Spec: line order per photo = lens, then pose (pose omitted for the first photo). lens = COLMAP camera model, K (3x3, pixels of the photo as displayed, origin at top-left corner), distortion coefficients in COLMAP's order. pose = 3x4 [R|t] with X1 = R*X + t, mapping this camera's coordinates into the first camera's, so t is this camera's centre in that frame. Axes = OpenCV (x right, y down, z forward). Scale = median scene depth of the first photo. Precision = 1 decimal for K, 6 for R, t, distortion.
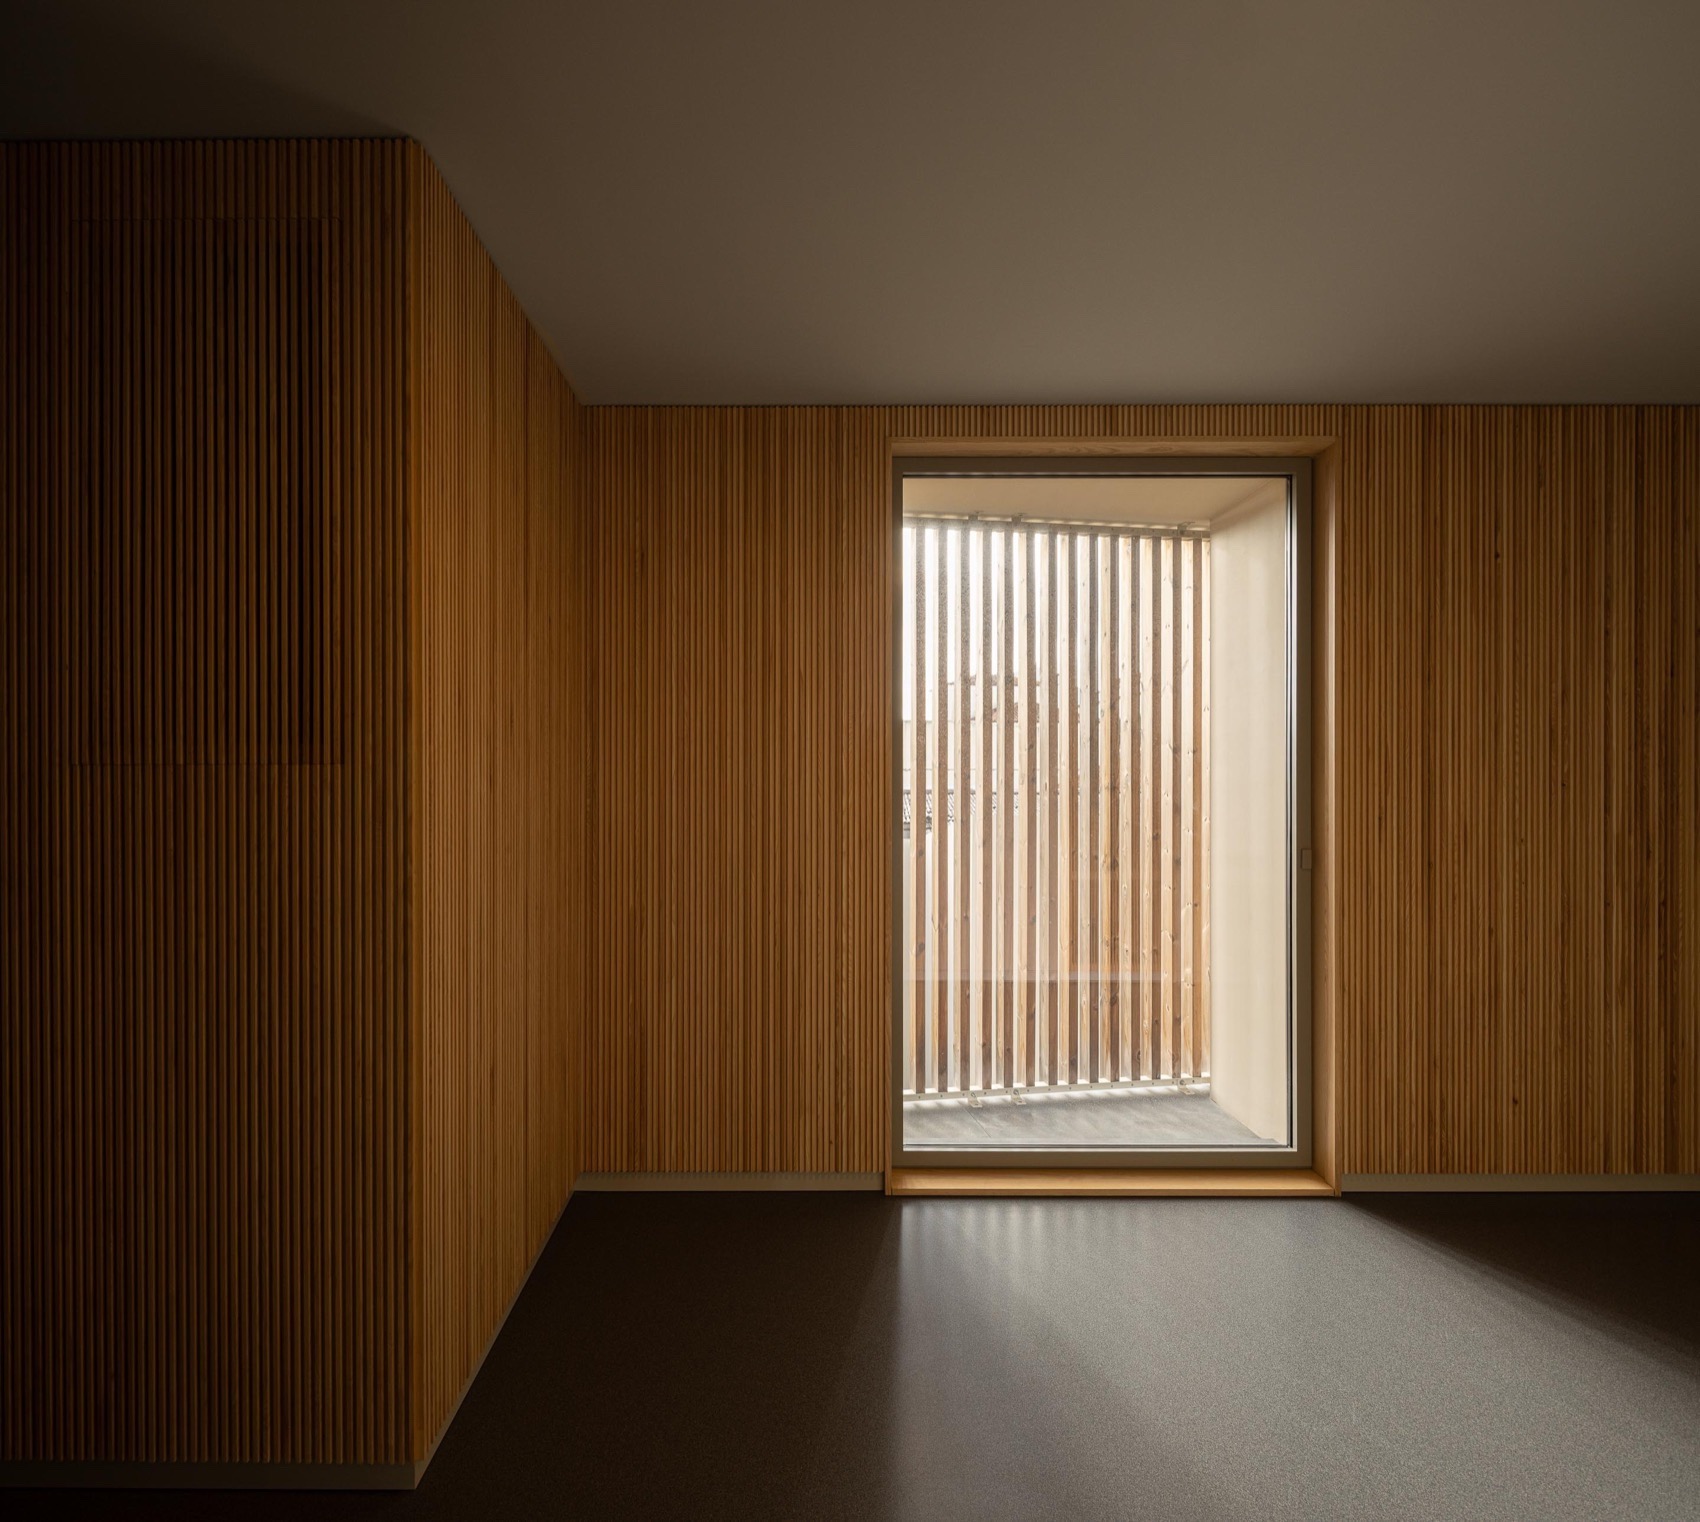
lens RADIAL K [[847.7, 0, 850.0], [0, 847.7, 761.0], [0, 0, 1]] dist [0.016919, -0.016832]
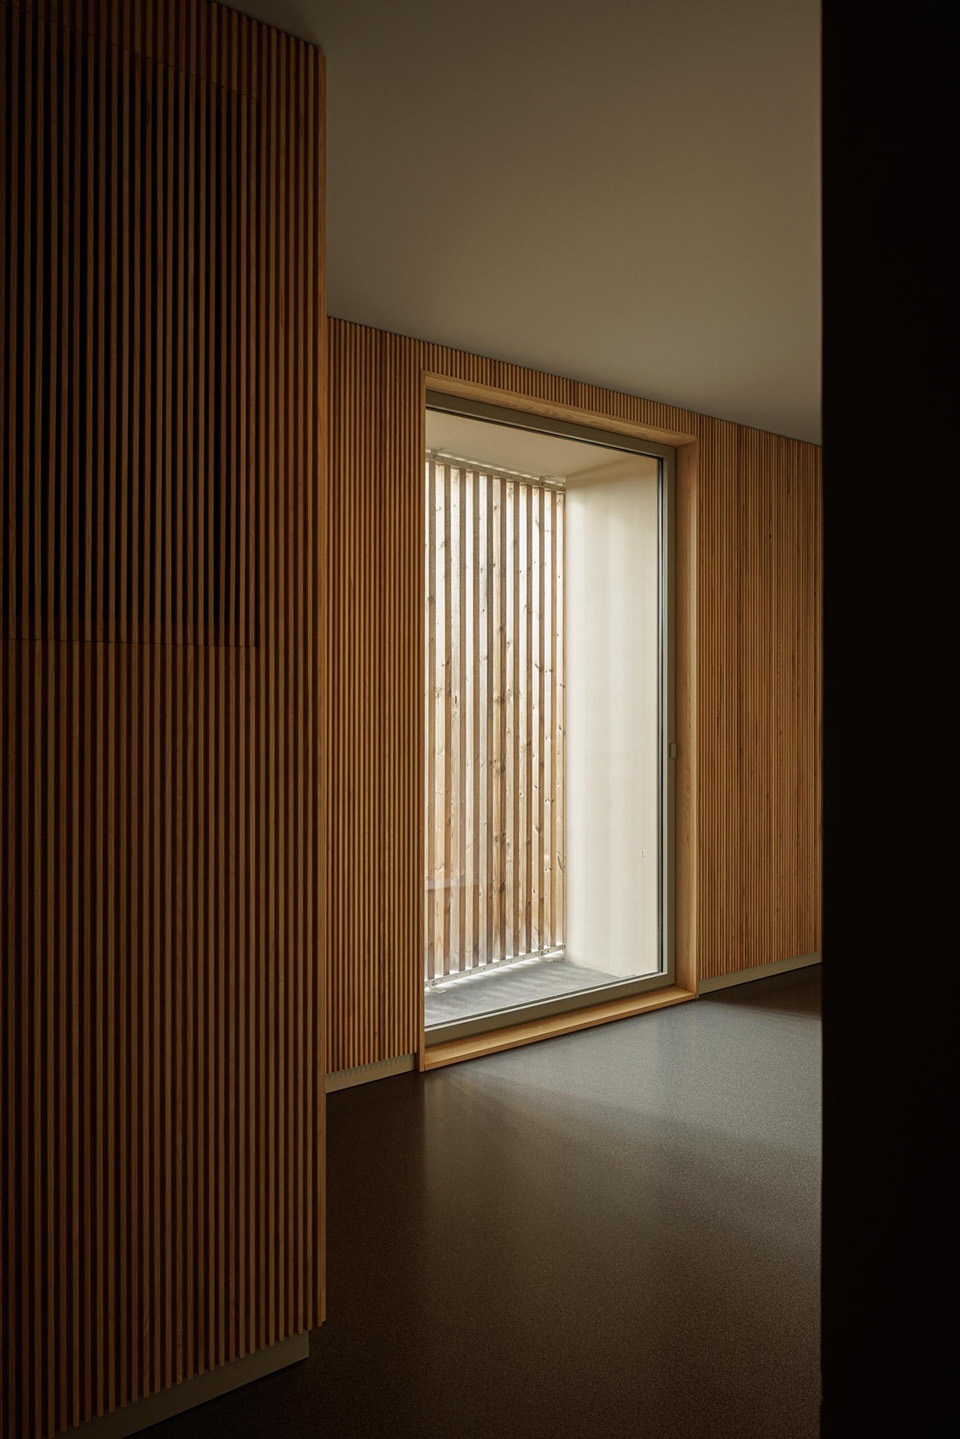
lens RADIAL K [[995.9, 0, 480.0], [0, 995.9, 694.5], [0, 0, 1]] dist [0.008005, -0.000167]
pose [[0.796361, 0.004585, 0.604804, -0.657320], [-0.000417, 0.999975, -0.007031, 0.040593], [-0.604821, 0.005347, 0.796343, -0.052786]]
